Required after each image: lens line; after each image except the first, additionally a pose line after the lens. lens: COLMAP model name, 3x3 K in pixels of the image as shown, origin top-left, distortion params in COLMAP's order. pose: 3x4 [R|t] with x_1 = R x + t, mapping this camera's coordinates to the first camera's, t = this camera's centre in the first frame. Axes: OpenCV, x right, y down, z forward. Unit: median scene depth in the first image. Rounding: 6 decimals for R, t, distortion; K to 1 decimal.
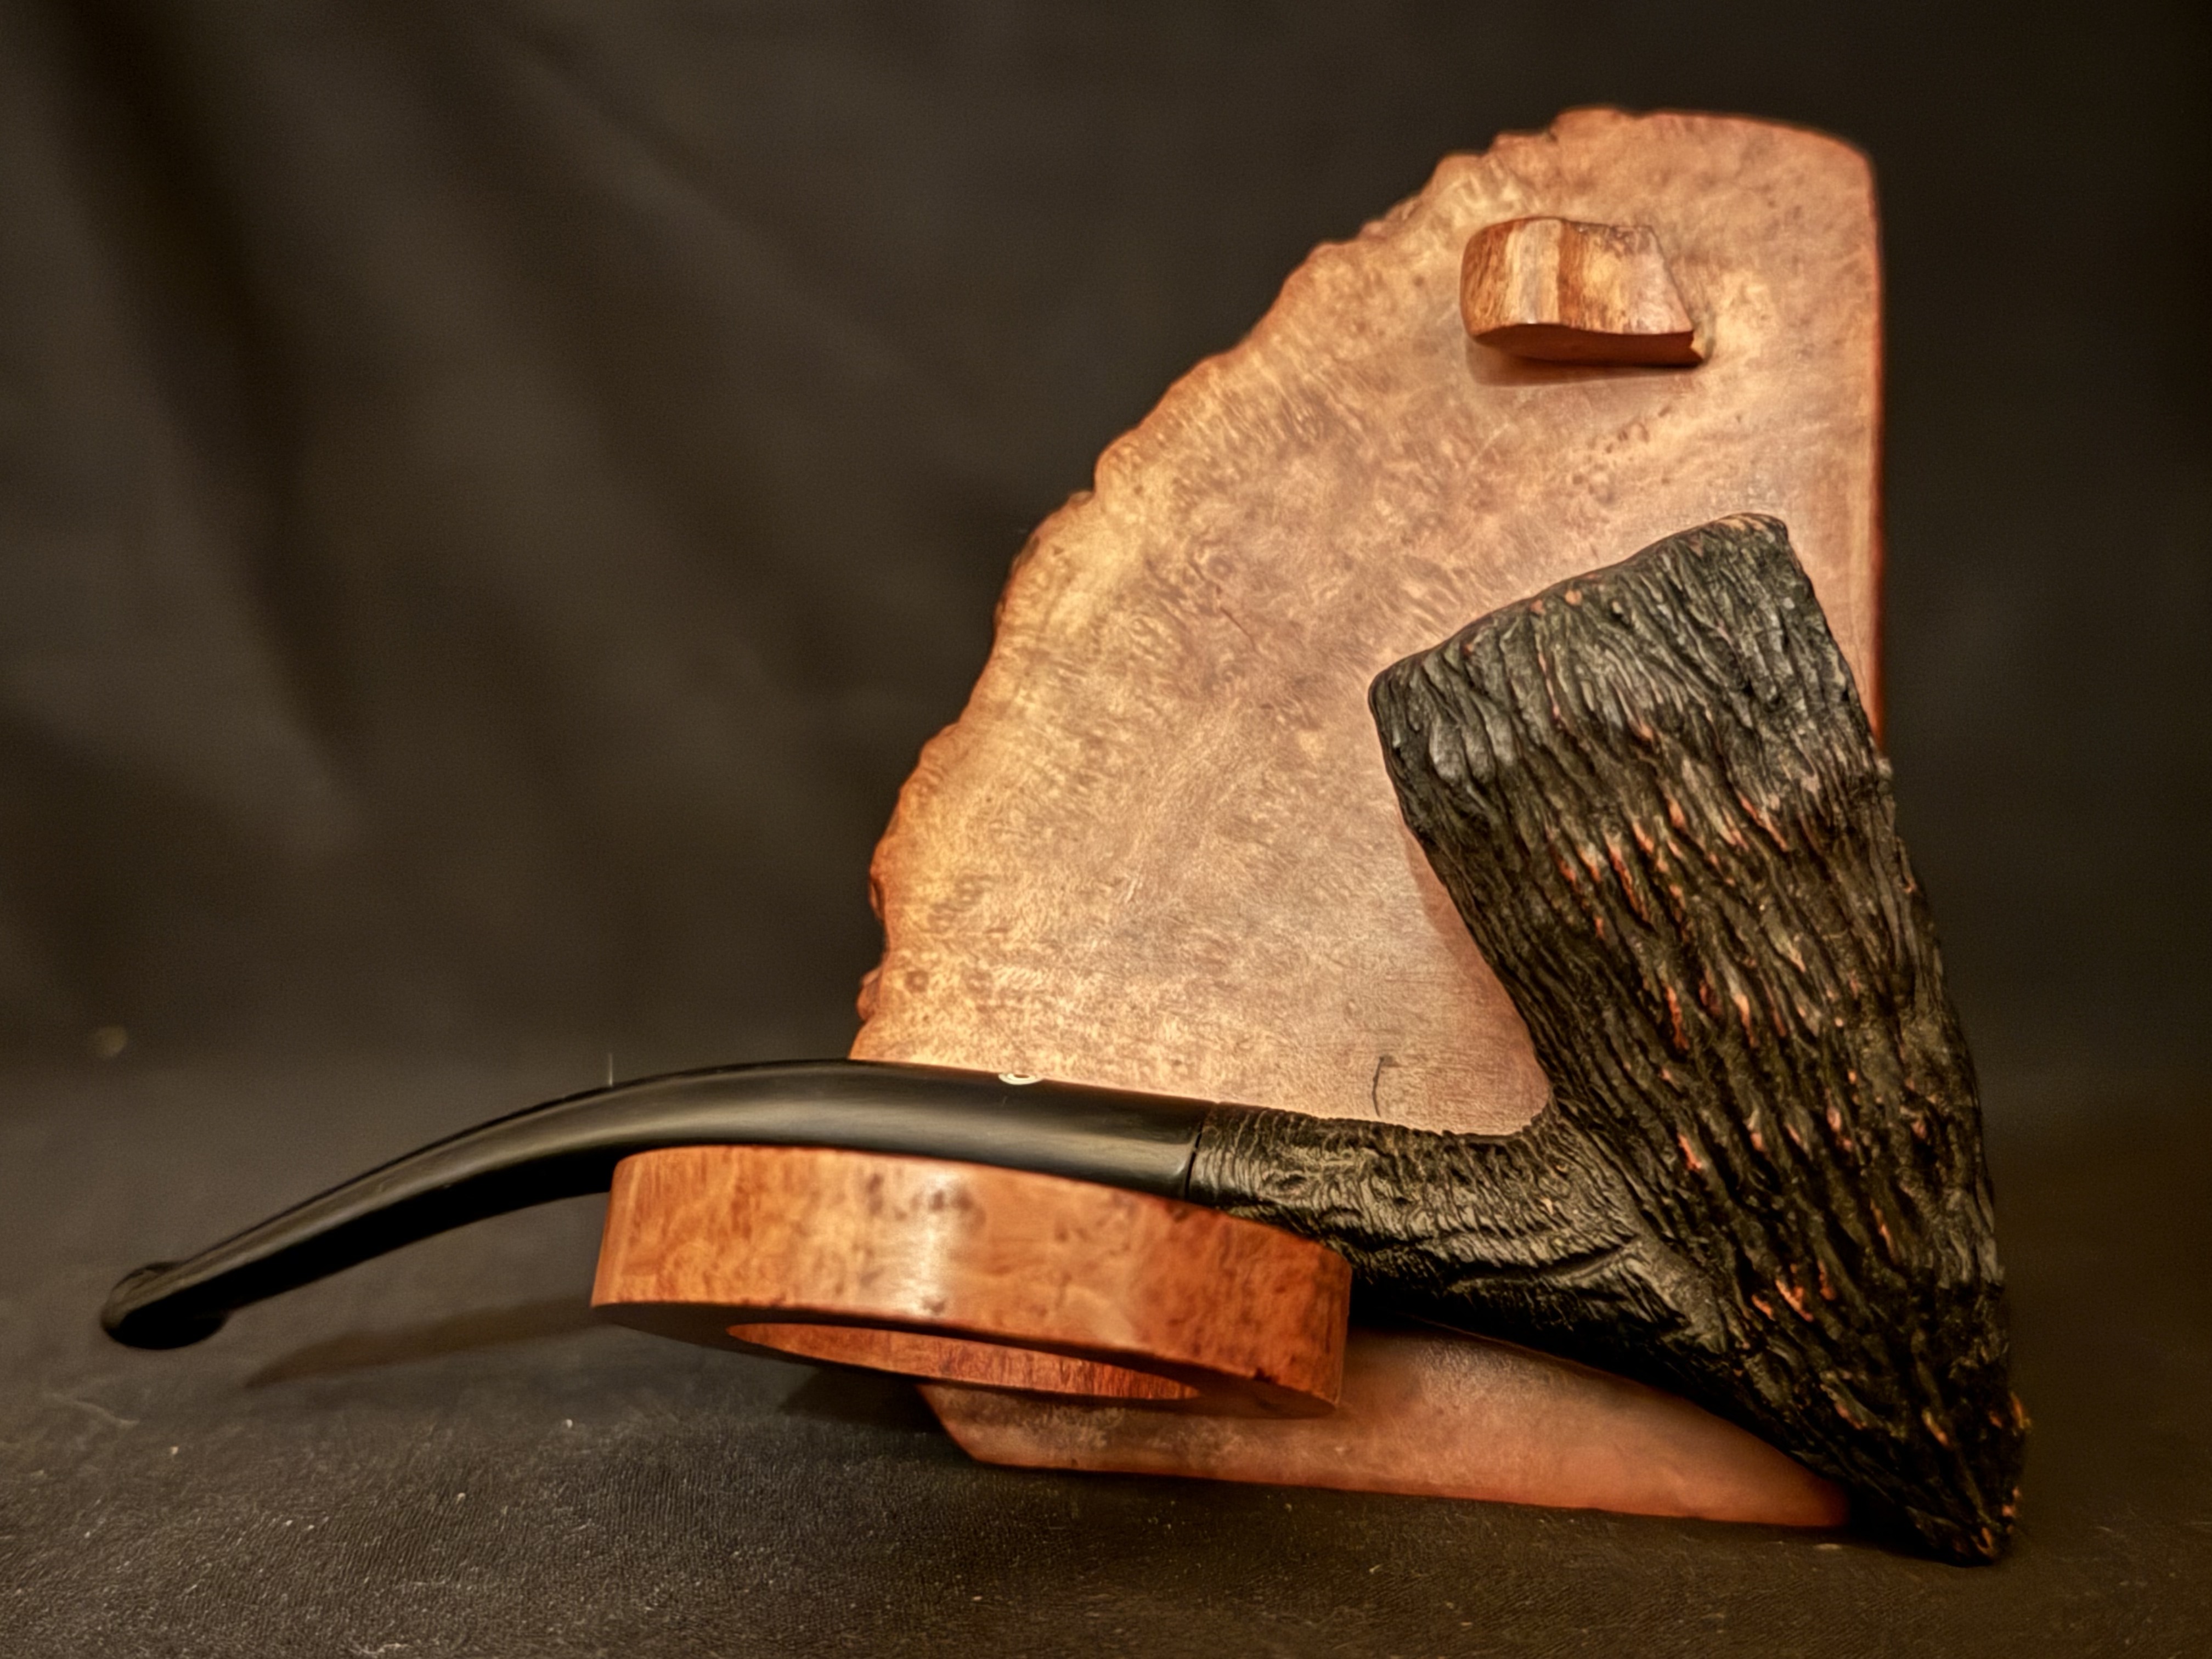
lens RADIAL K [[2816.0, 0, 1085.4], [0, 2816.0, 833.5], [0, 0, 1]] dist [0.115473, 0.000000]
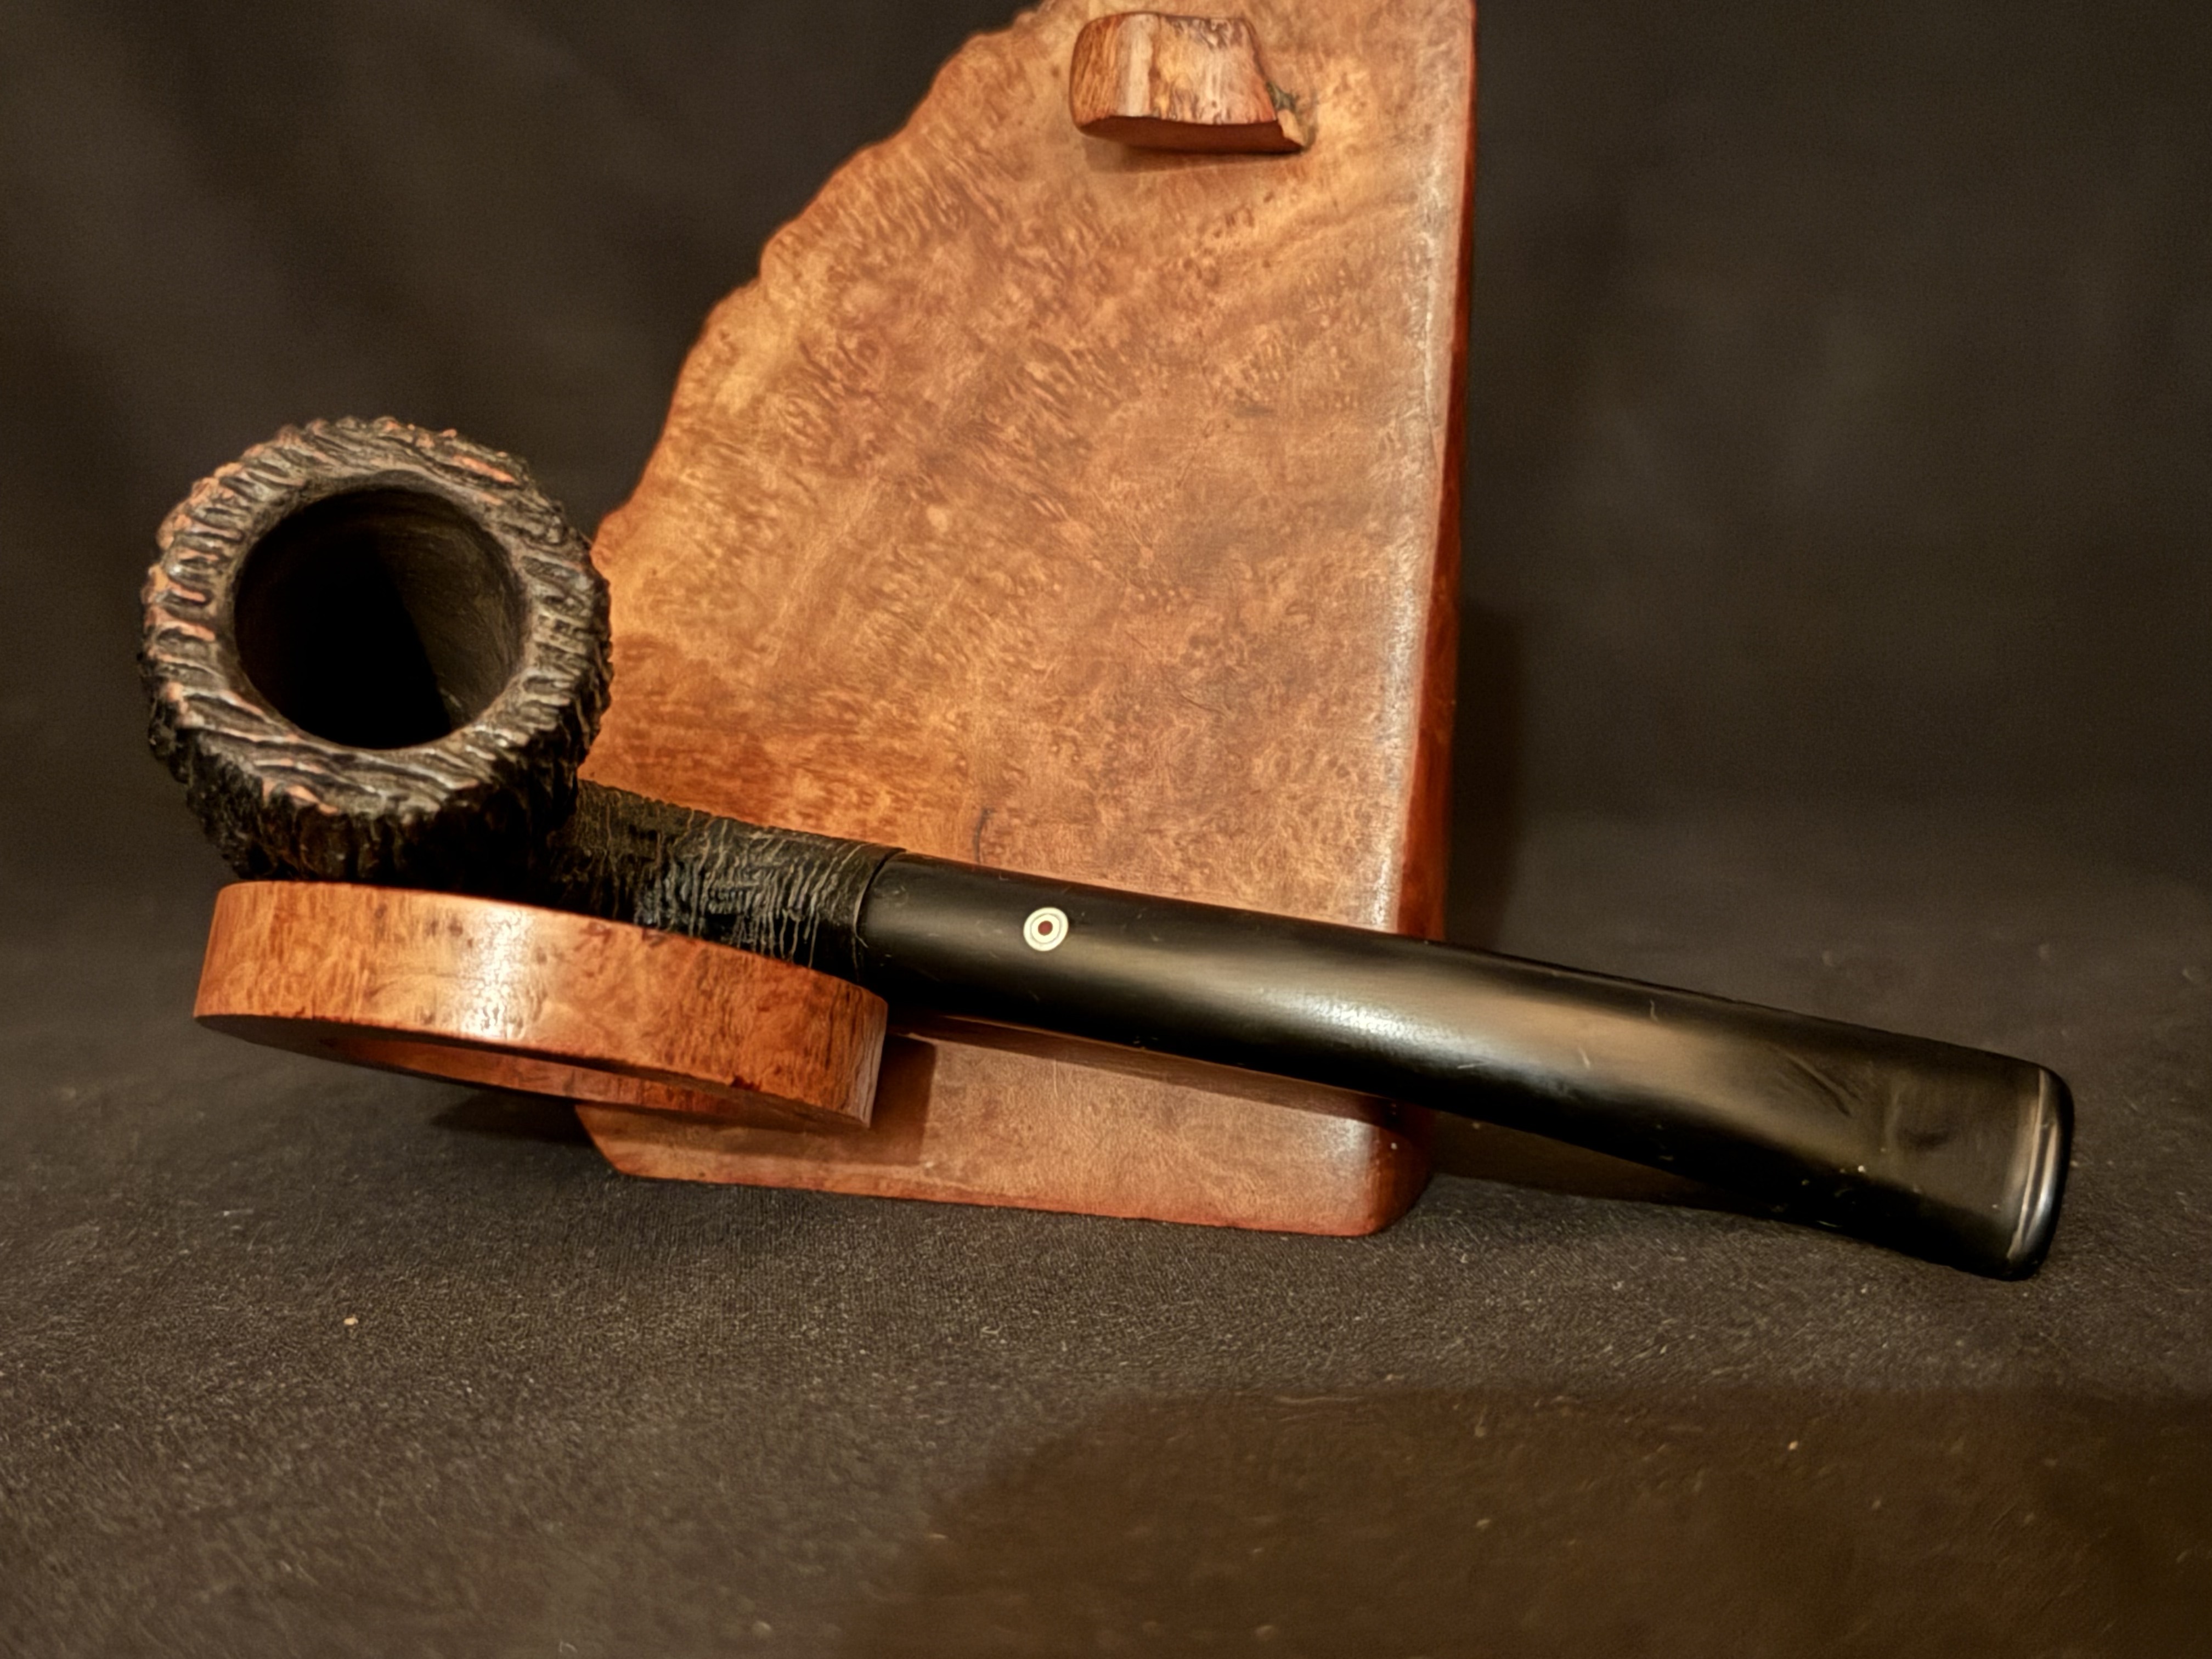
lens RADIAL K [[3066.5, 0, 1094.3], [0, 3066.5, 820.7], [0, 0, 1]] dist [0.136358, 0.000000]
pose [[0.994714, 0.002880, -0.102647, 0.257082], [0.004402, 0.997491, 0.070650, 0.000497], [0.102593, -0.070728, 0.992206, -0.154887]]
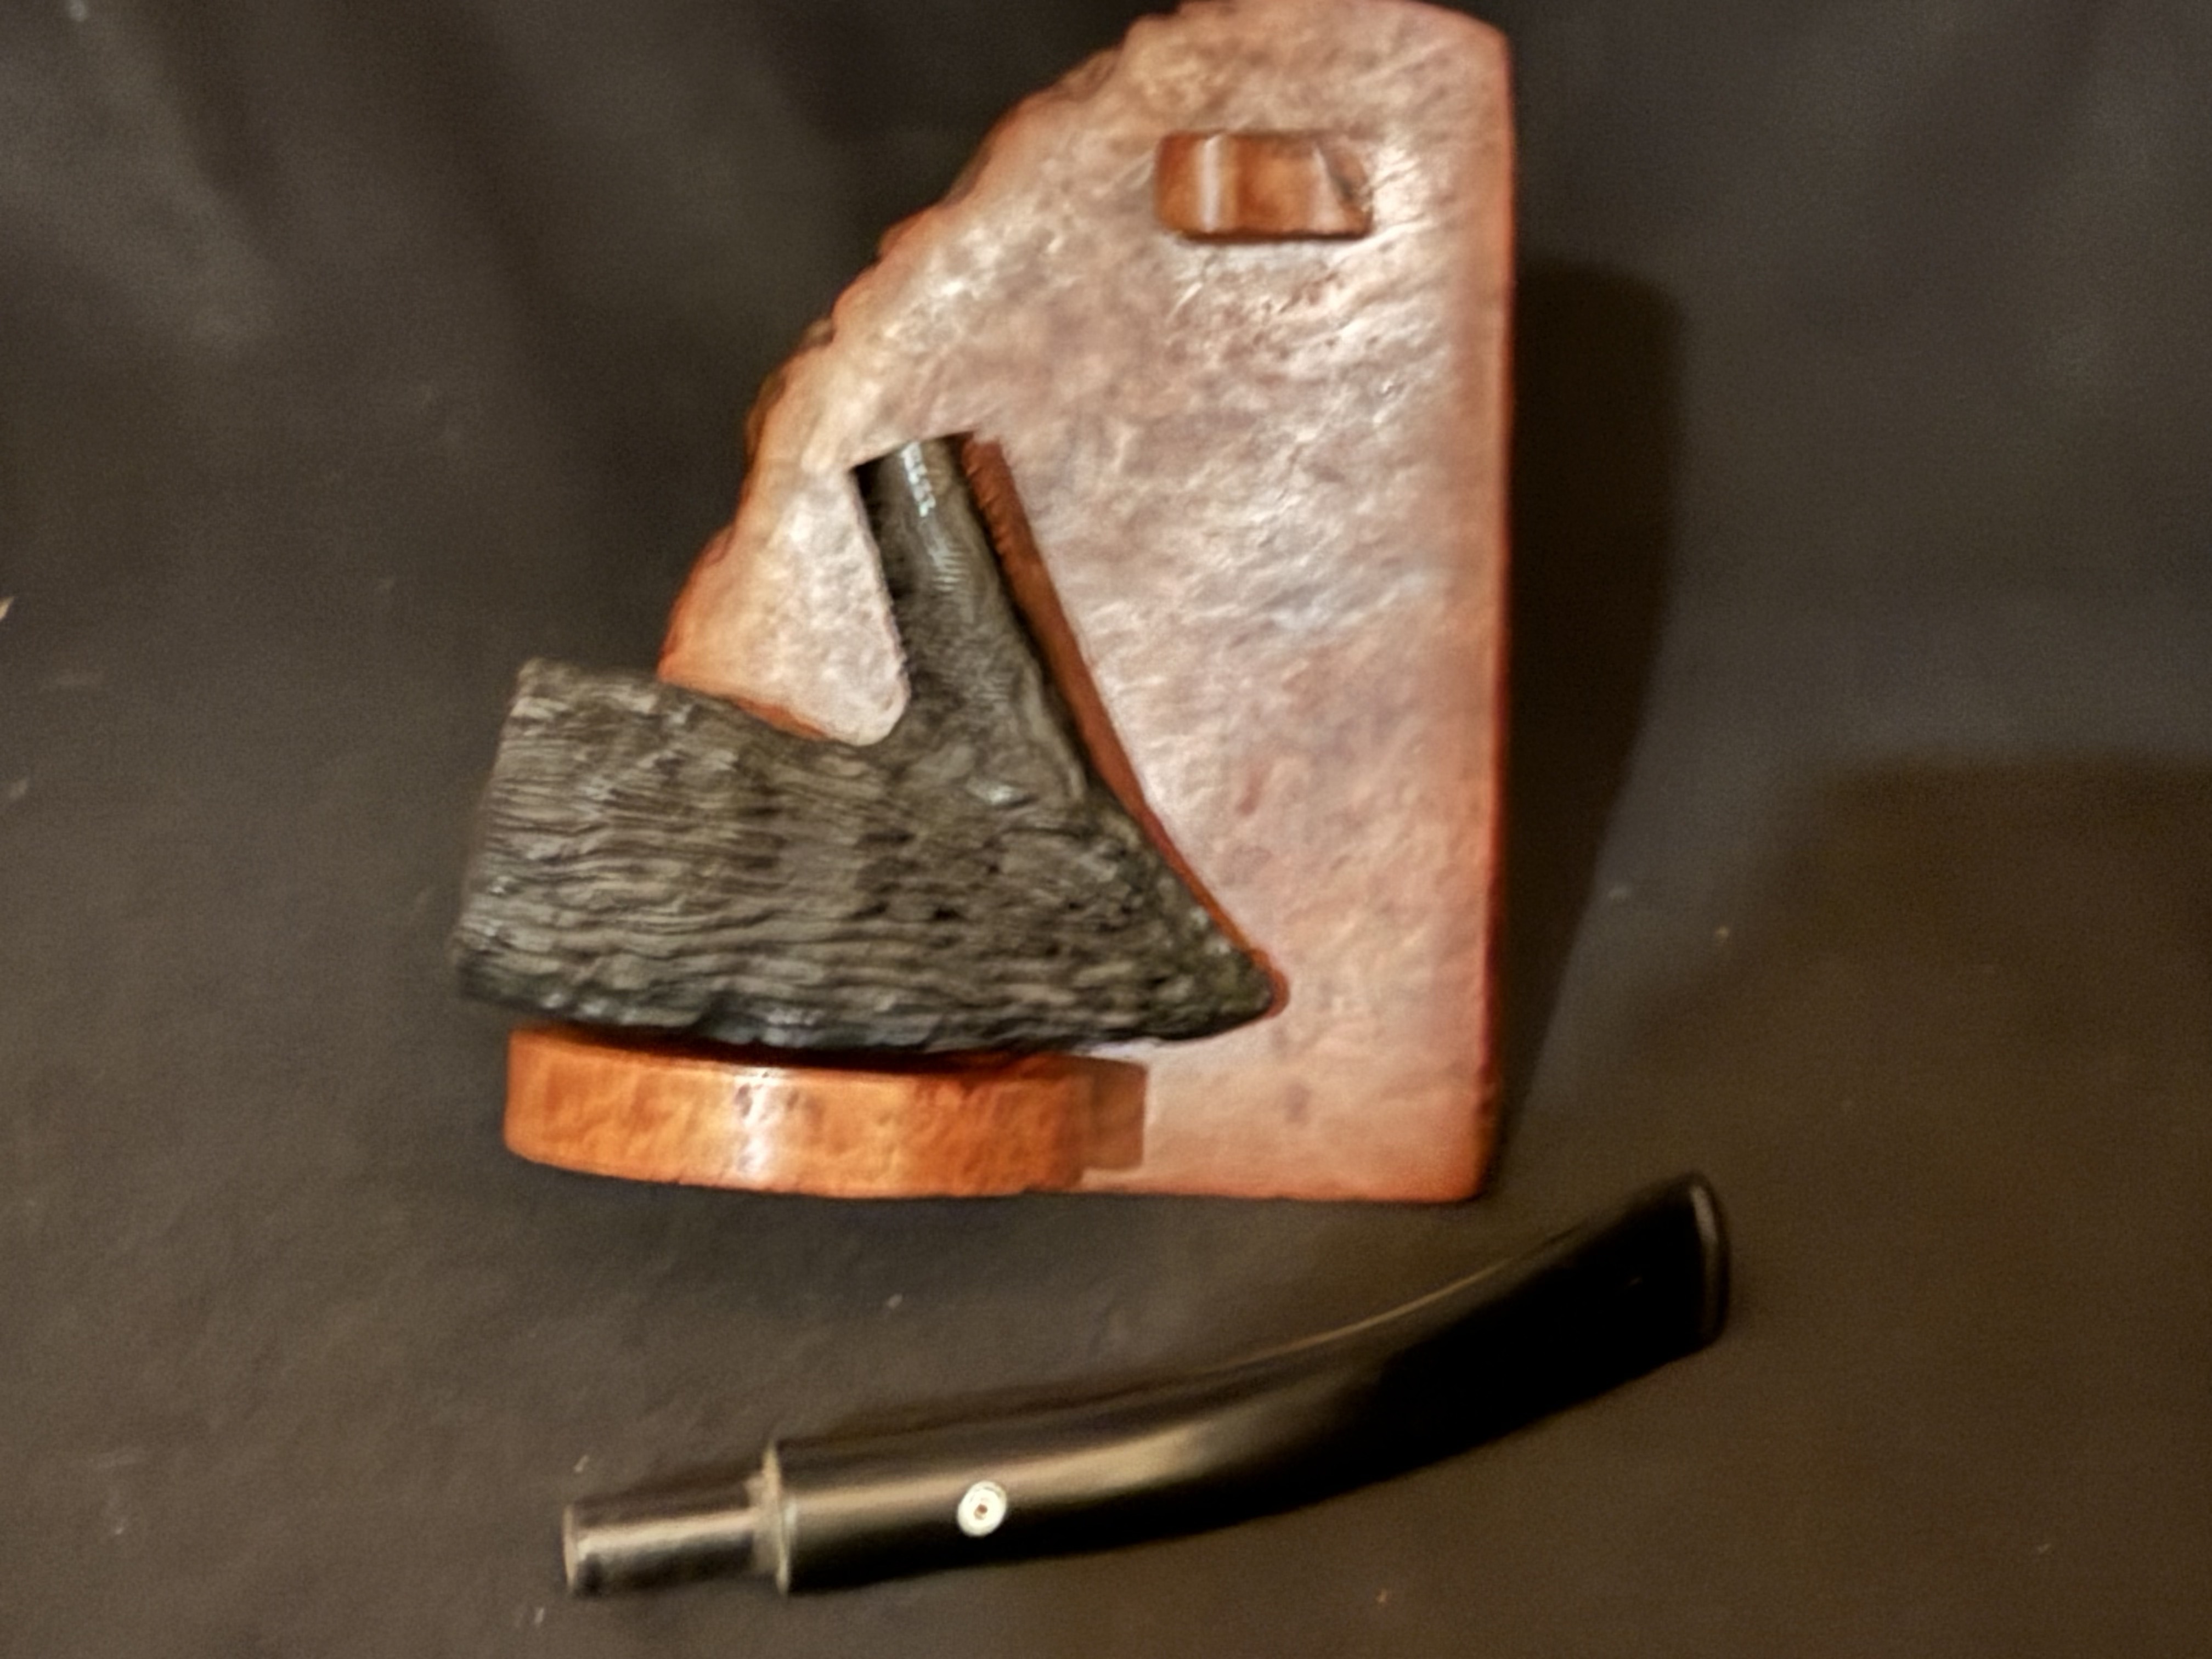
lens RADIAL K [[4350.0, 0, 1099.9], [0, 4350.0, 826.1], [0, 0, 1]] dist [-0.006943, 0.000000]
pose [[0.992594, -0.062619, 0.104098, -0.086315], [0.027897, 0.951506, 0.306363, -0.477702], [-0.118234, -0.301190, 0.946206, -0.721743]]
